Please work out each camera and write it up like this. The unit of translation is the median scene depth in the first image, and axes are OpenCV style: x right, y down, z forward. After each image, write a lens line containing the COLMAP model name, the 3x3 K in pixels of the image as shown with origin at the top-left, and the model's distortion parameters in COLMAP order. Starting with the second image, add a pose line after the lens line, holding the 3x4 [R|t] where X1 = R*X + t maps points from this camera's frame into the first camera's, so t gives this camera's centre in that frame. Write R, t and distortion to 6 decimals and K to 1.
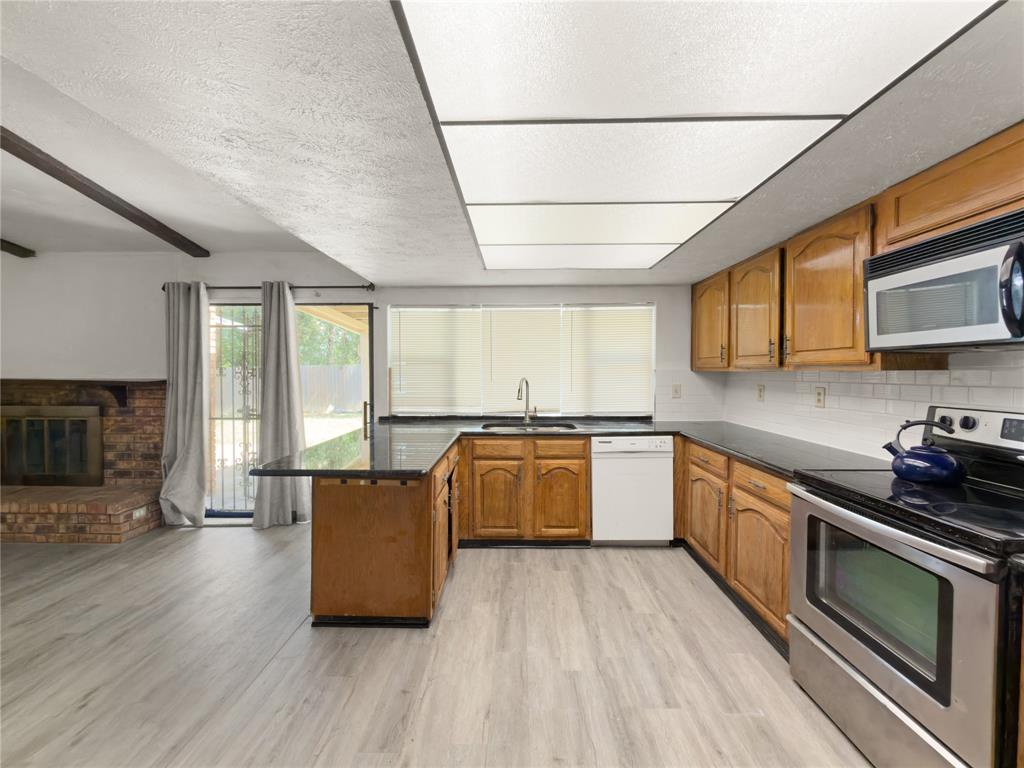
lens RADIAL K [[417.1, 0, 520.2], [0, 417.1, 377.0], [0, 0, 1]] dist [-0.006686, 0.000934]
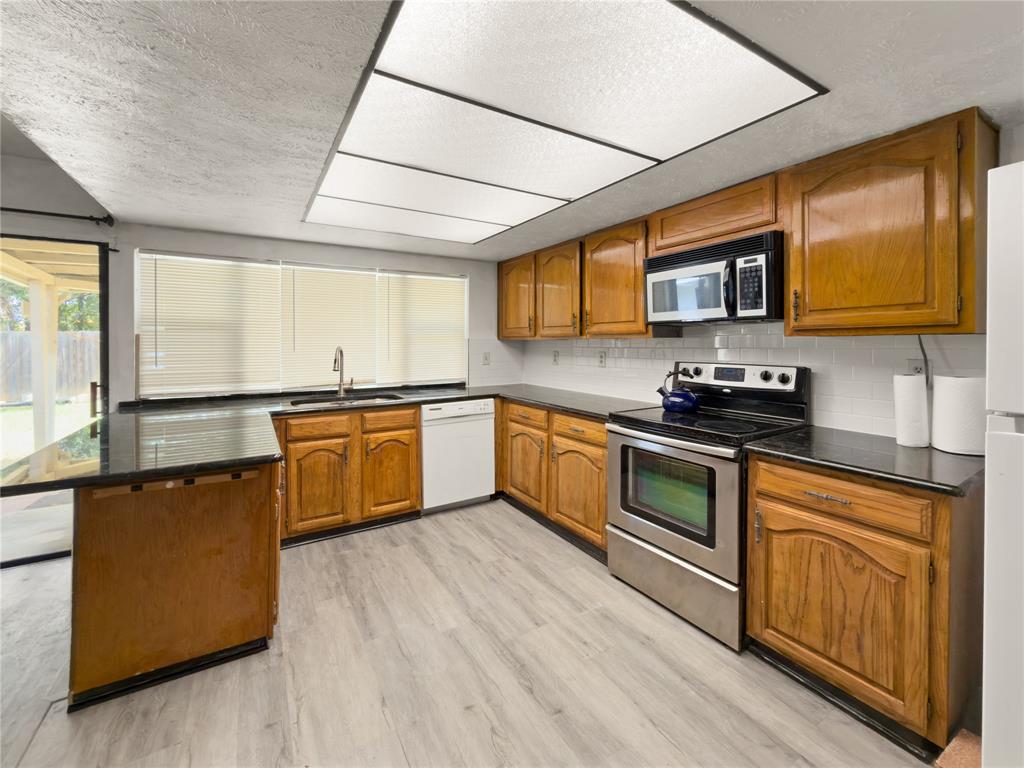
lens RADIAL K [[417.1, 0, 530.8], [0, 417.1, 344.9], [0, 0, 1]] dist [-0.006686, 0.000934]
pose [[0.836831, -0.002006, 0.547458, -0.152762], [0.009004, 0.999908, -0.010100, 0.011103], [-0.547388, 0.013381, 0.836772, 0.016631]]
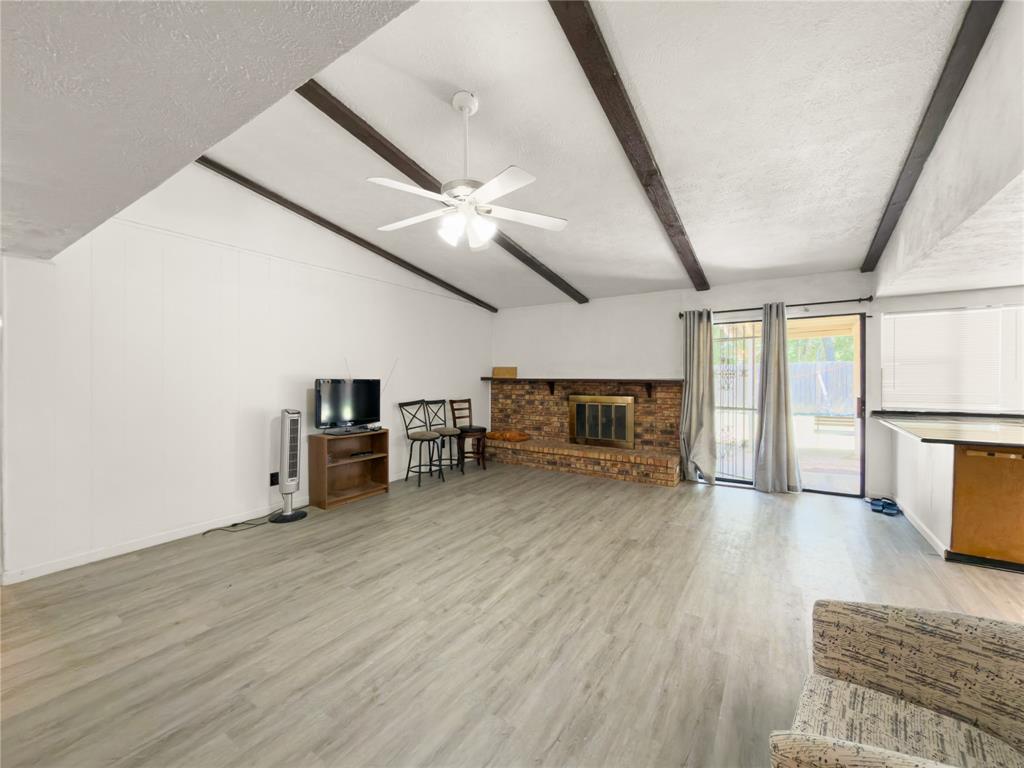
lens RADIAL K [[417.1, 0, 518.1], [0, 417.1, 382.9], [0, 0, 1]] dist [-0.006686, 0.000934]
pose [[0.844551, 0.002582, -0.535469, -0.642906], [0.000534, 0.999984, 0.005664, 0.014149], [0.535475, -0.005069, 0.844536, -0.580782]]
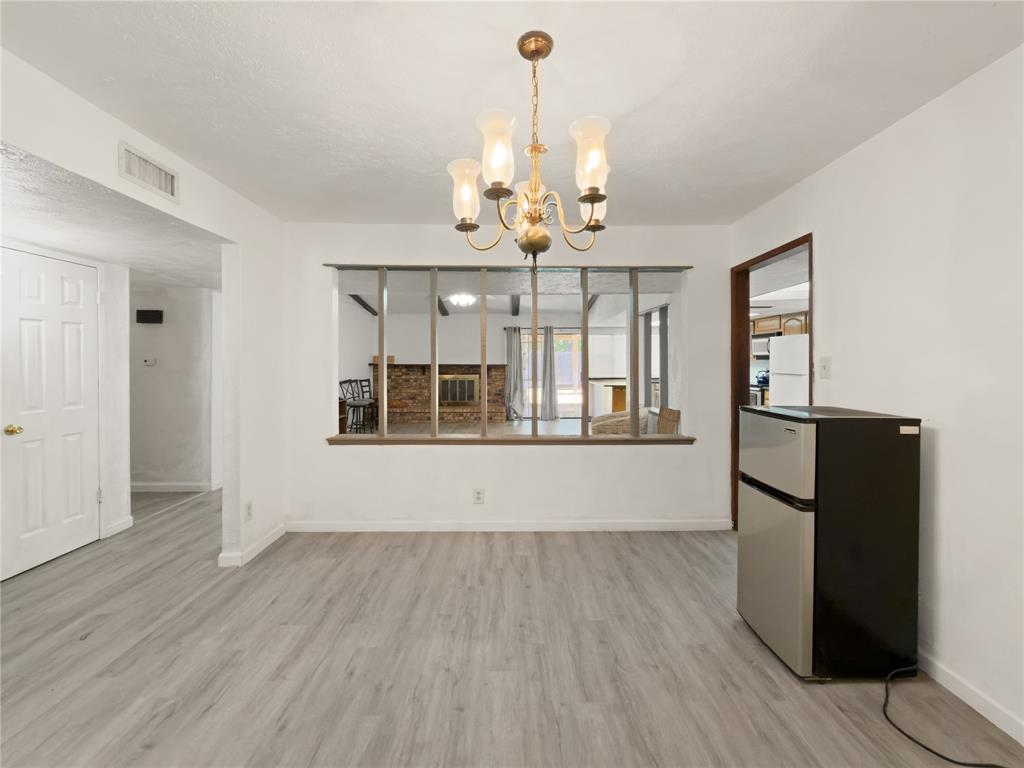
lens RADIAL K [[417.1, 0, 519.6], [0, 417.1, 360.9], [0, 0, 1]] dist [-0.006686, 0.000934]
pose [[0.999714, -0.005573, 0.023258, -0.946134], [0.005812, 0.999931, -0.010252, 0.015216], [-0.023199, 0.010385, 0.999677, -1.818288]]
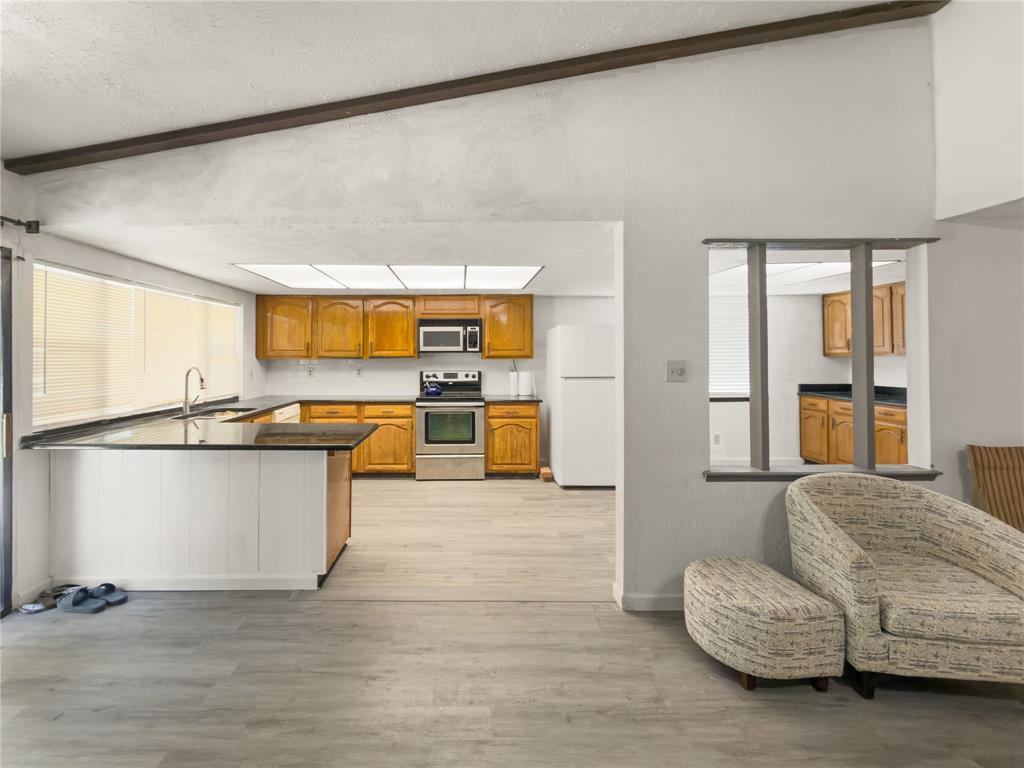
lens RADIAL K [[429.7, 0, 449.0], [0, 429.7, 352.9], [0, 0, 1]] dist [-0.000769, -0.003146]
pose [[0.010519, 0.010529, 0.999889, -1.127328], [0.016556, 0.999806, -0.010702, -0.012584], [-0.999808, 0.016666, 0.010343, 0.429502]]
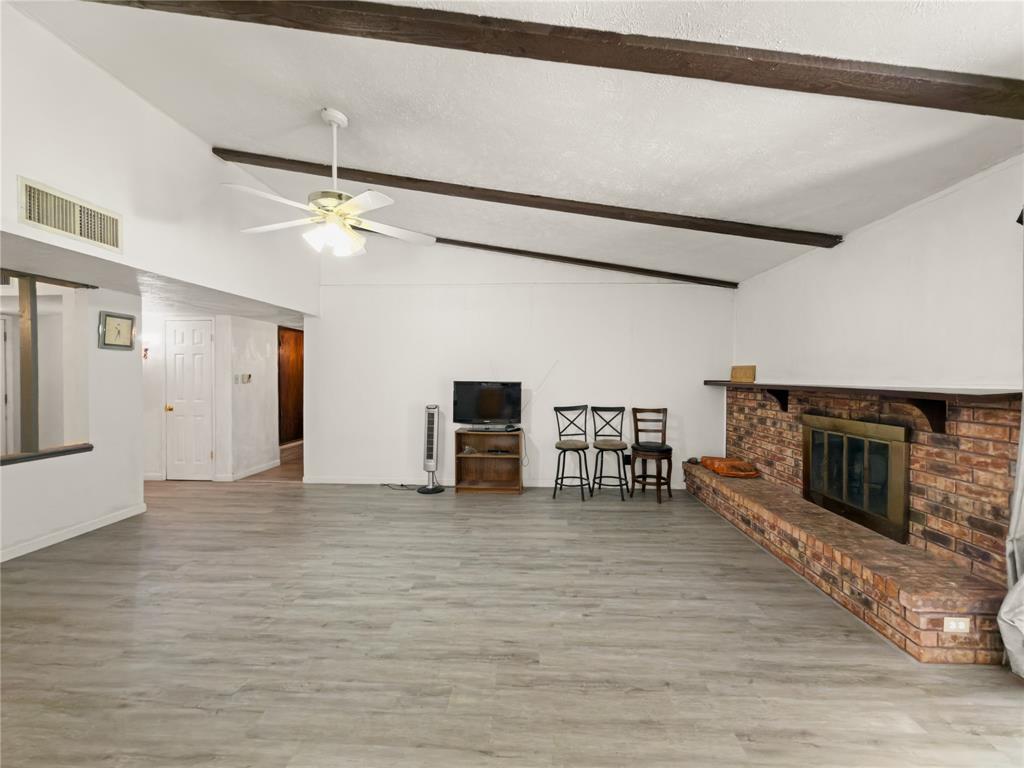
lens RADIAL K [[417.1, 0, 509.5], [0, 417.1, 382.7], [0, 0, 1]] dist [-0.006686, 0.000934]
pose [[-0.048887, 0.009500, -0.998759, -0.342299], [-0.012058, 0.999876, 0.010101, -0.003127], [0.998732, 0.012536, -0.048766, 0.434836]]
